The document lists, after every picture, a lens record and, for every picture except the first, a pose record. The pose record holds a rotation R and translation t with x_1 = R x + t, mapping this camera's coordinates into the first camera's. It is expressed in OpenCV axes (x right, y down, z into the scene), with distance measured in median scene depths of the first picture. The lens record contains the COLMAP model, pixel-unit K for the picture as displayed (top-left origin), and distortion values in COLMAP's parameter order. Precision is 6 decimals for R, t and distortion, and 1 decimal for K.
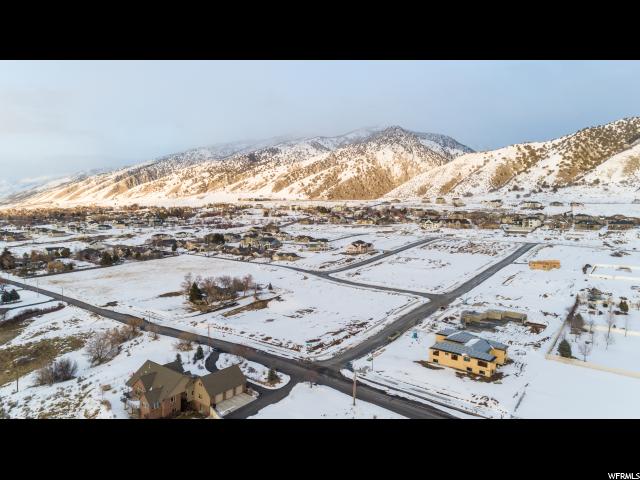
lens RADIAL K [[426.1, 0, 320.6], [0, 426.1, 241.7], [0, 0, 1]] dist [0.018123, 0.006339]
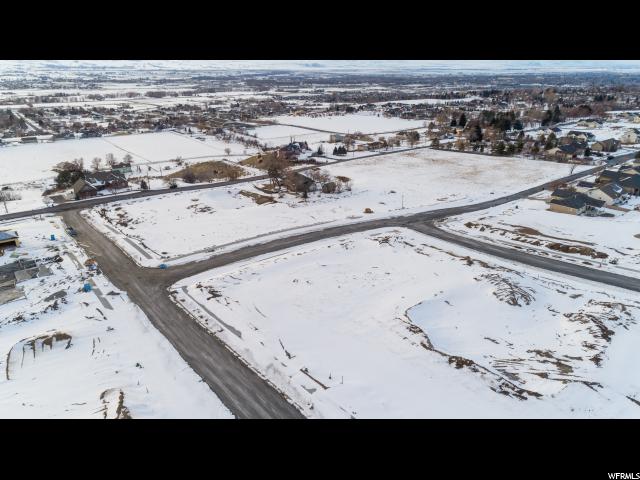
lens RADIAL K [[426.1, 0, 320.6], [0, 426.1, 241.7], [0, 0, 1]] dist [0.018123, 0.006339]
pose [[-0.242301, 0.353958, -0.903330, 0.125814], [-0.082755, 0.920141, 0.382742, -0.024060], [0.966665, 0.167494, -0.193659, 0.237321]]
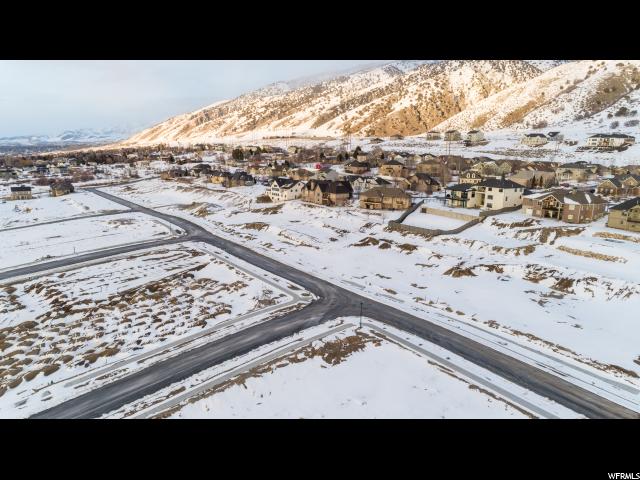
lens RADIAL K [[426.1, 0, 320.6], [0, 426.1, 241.7], [0, 0, 1]] dist [0.018123, 0.006339]
pose [[0.967482, 0.046188, -0.248686, 0.174871], [-0.010587, 0.989719, 0.142632, -0.022234], [0.252717, -0.135361, 0.958025, 0.243114]]
